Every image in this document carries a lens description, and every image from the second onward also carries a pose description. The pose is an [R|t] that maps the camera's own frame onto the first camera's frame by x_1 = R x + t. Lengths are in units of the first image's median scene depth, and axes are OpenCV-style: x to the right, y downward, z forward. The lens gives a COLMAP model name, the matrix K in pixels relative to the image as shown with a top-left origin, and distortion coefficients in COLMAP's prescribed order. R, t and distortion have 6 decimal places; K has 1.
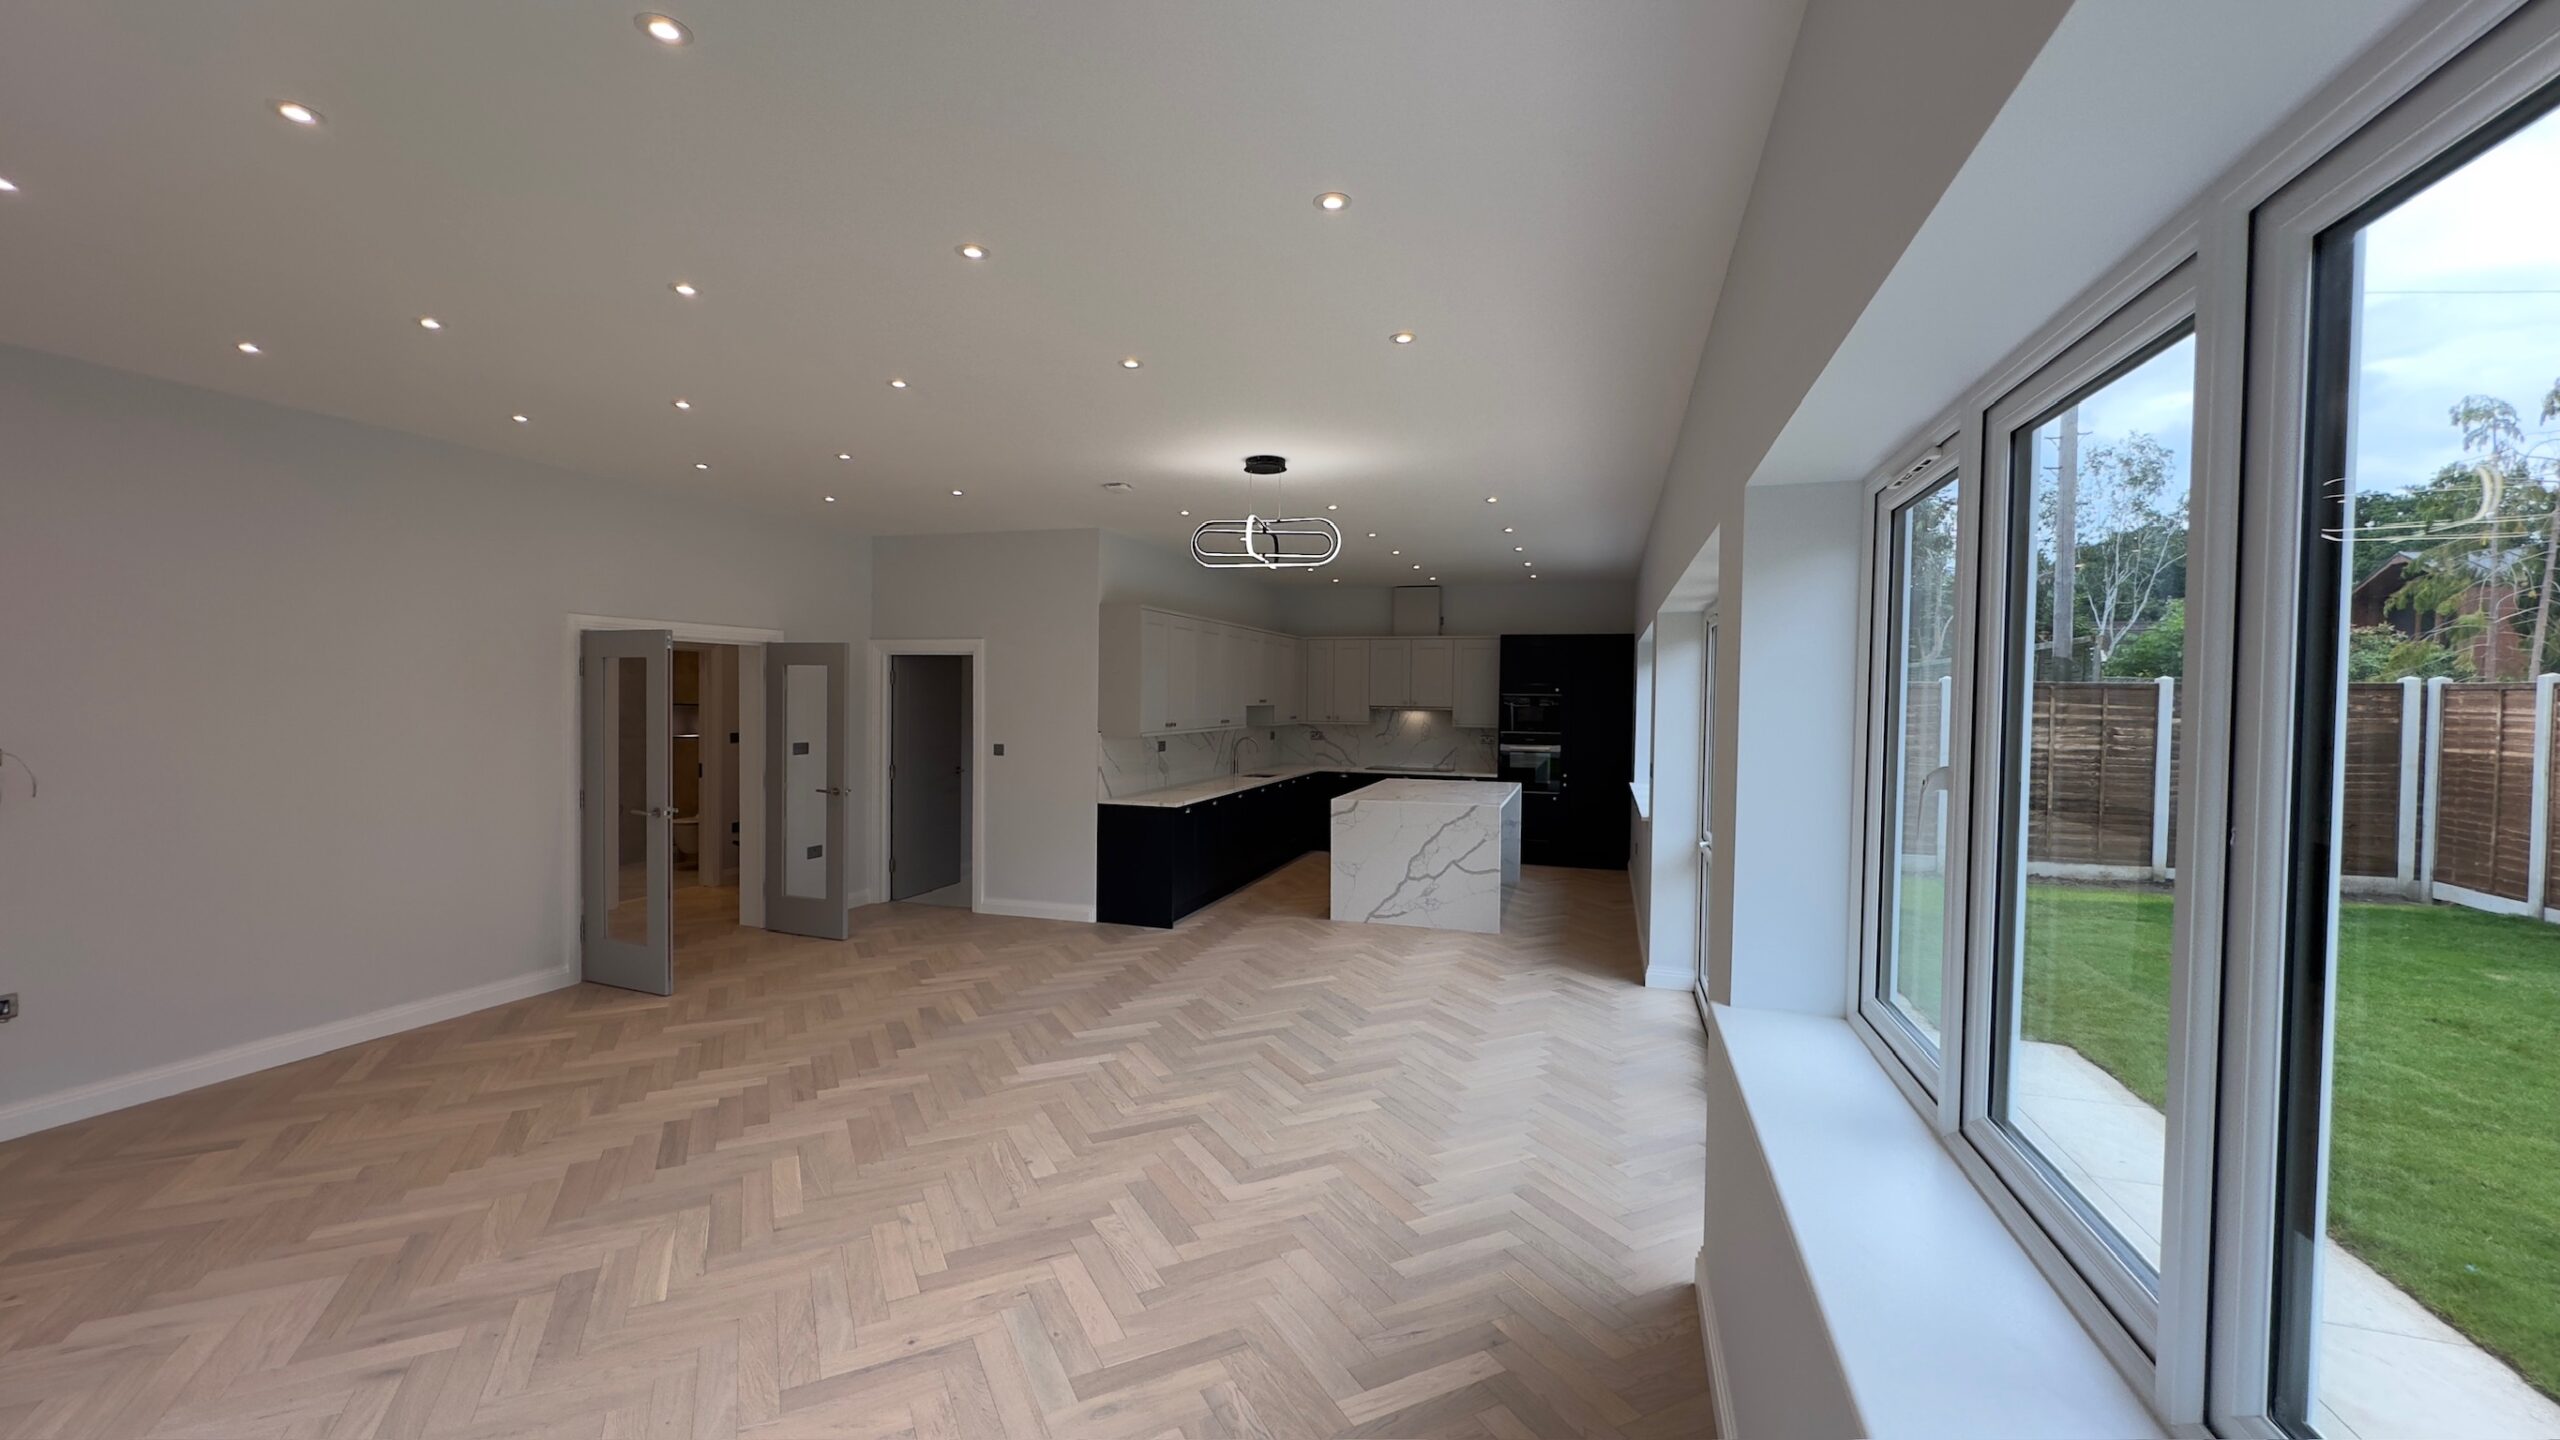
lens RADIAL K [[1012.3, 0, 1276.4], [0, 1012.3, 710.8], [0, 0, 1]] dist [-0.003768, -0.000112]
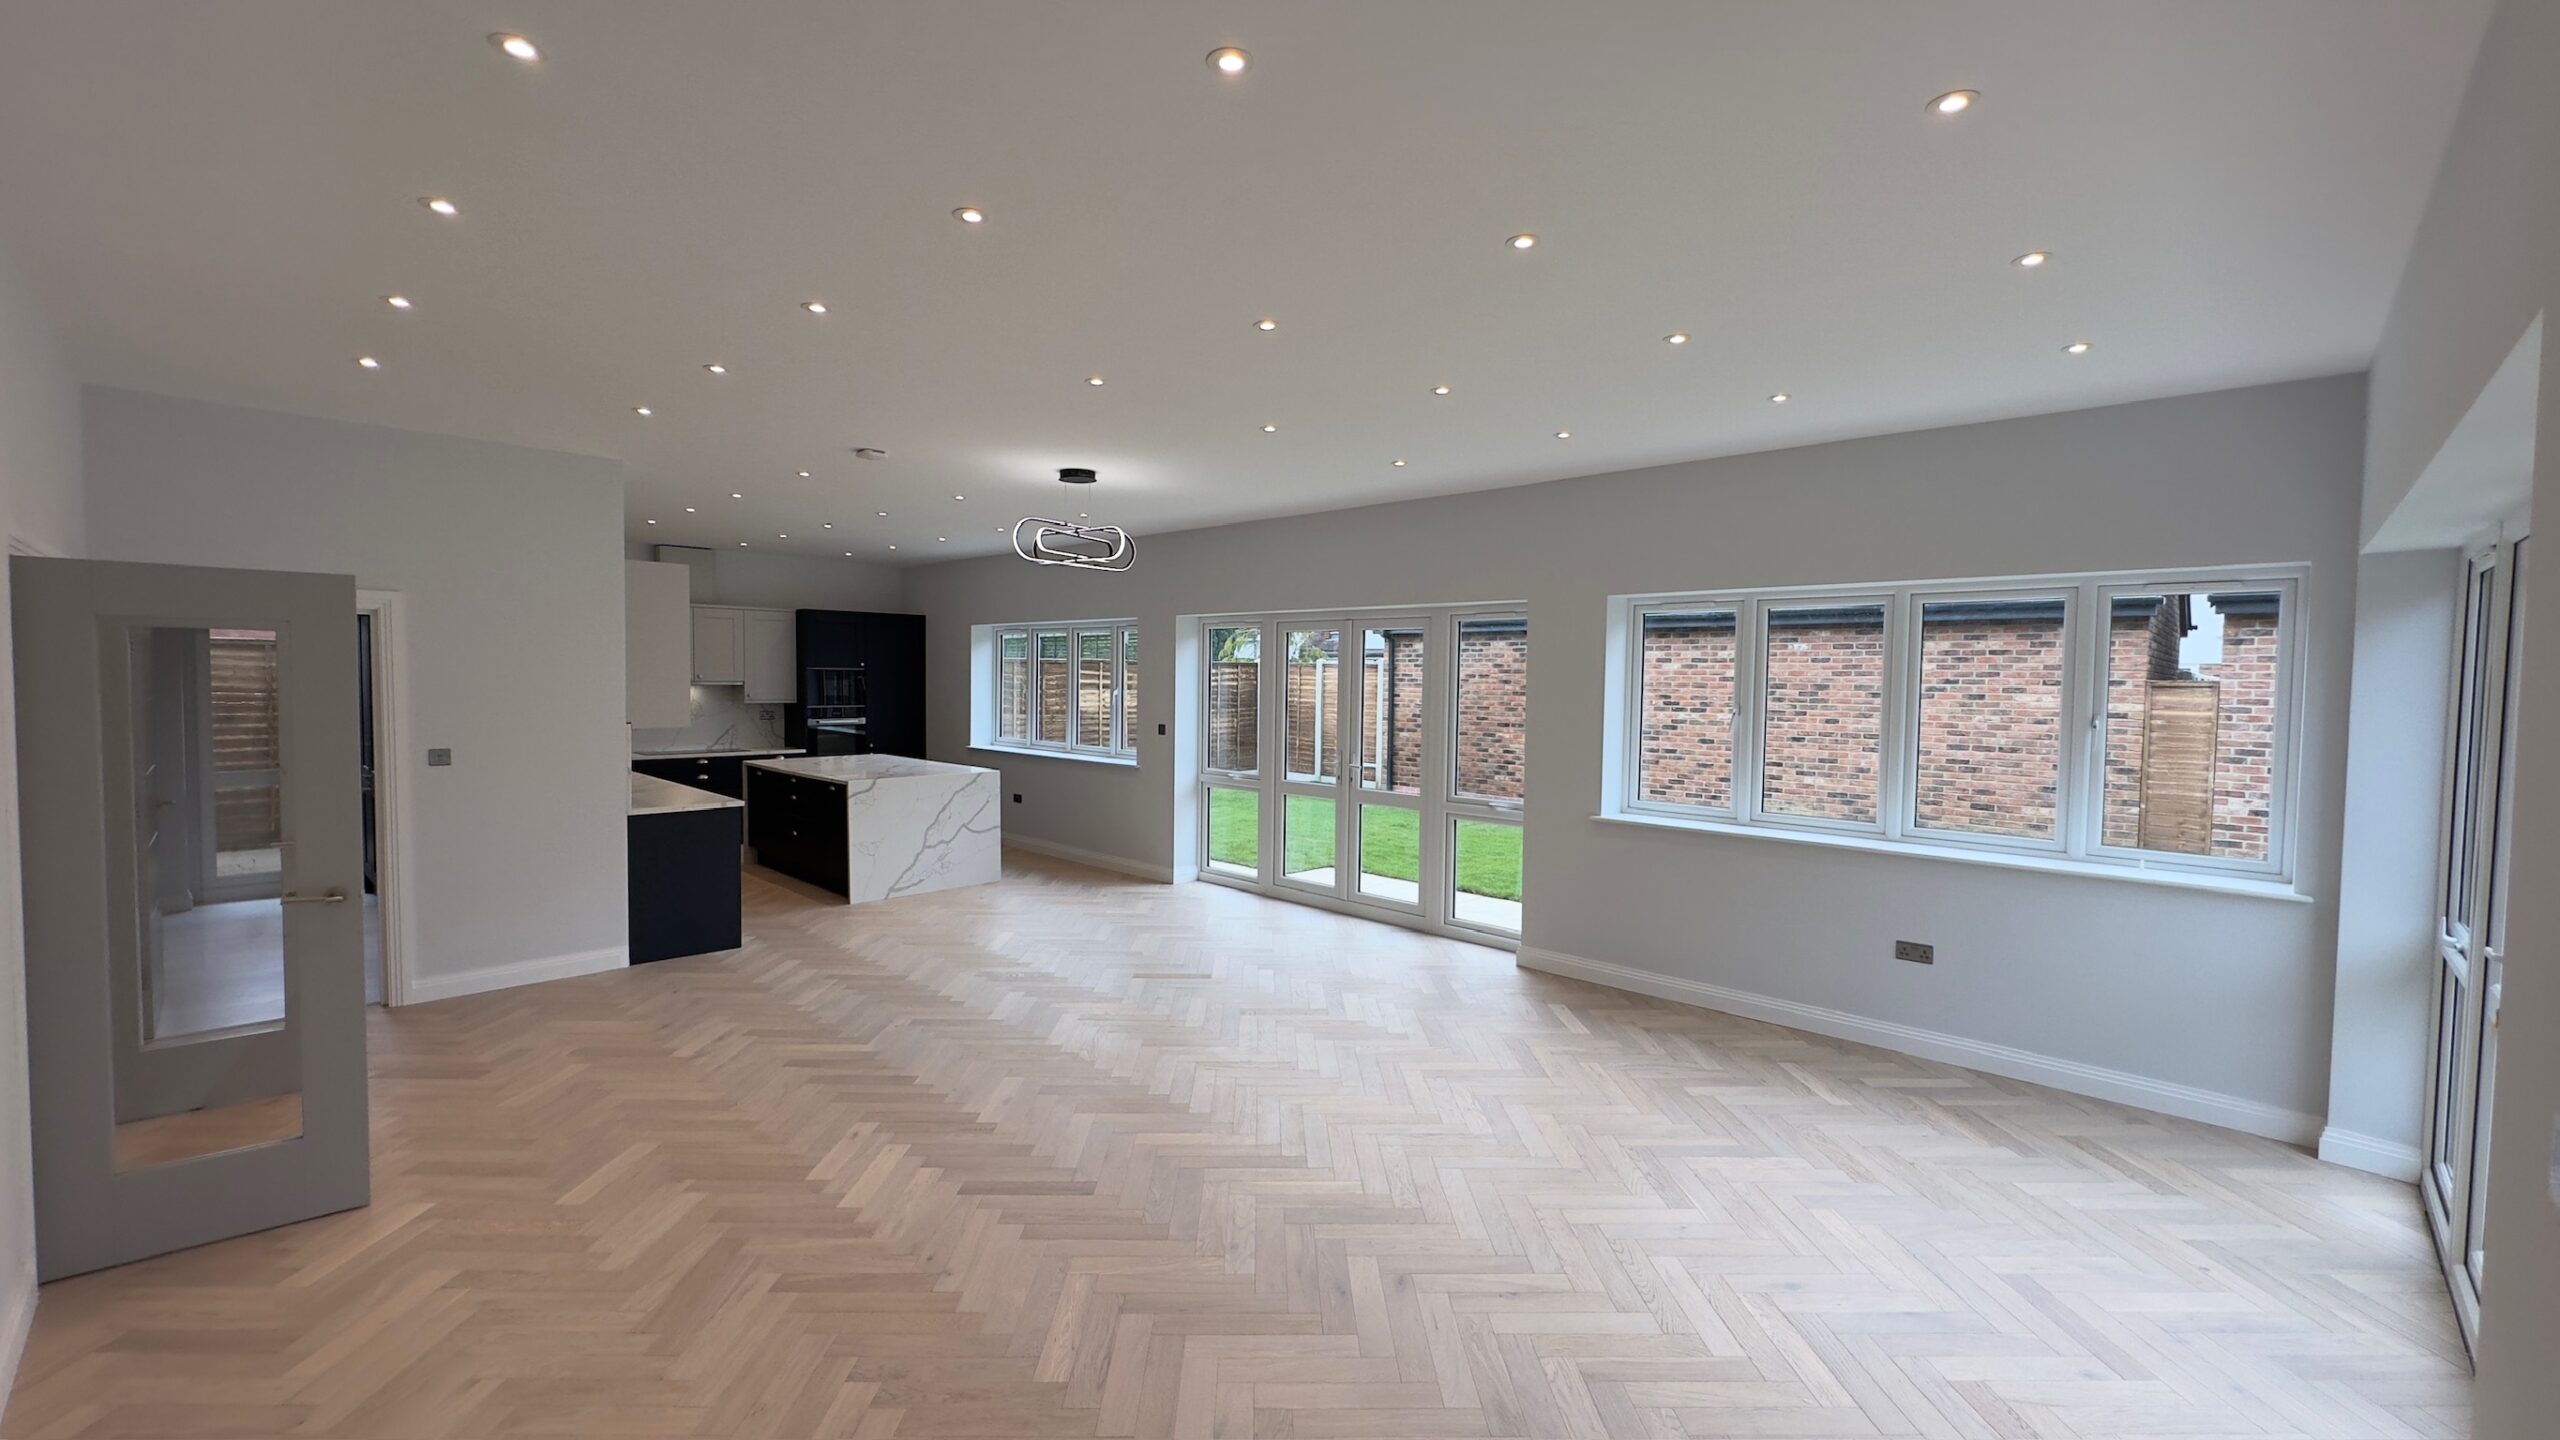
lens RADIAL K [[1012.3, 0, 1273.9], [0, 1012.3, 722.2], [0, 0, 1]] dist [-0.003768, -0.000112]
pose [[0.451408, -0.048544, 0.890996, -0.911747], [0.008079, 0.998701, 0.050319, -0.021764], [-0.892281, -0.015516, 0.451214, 0.287381]]
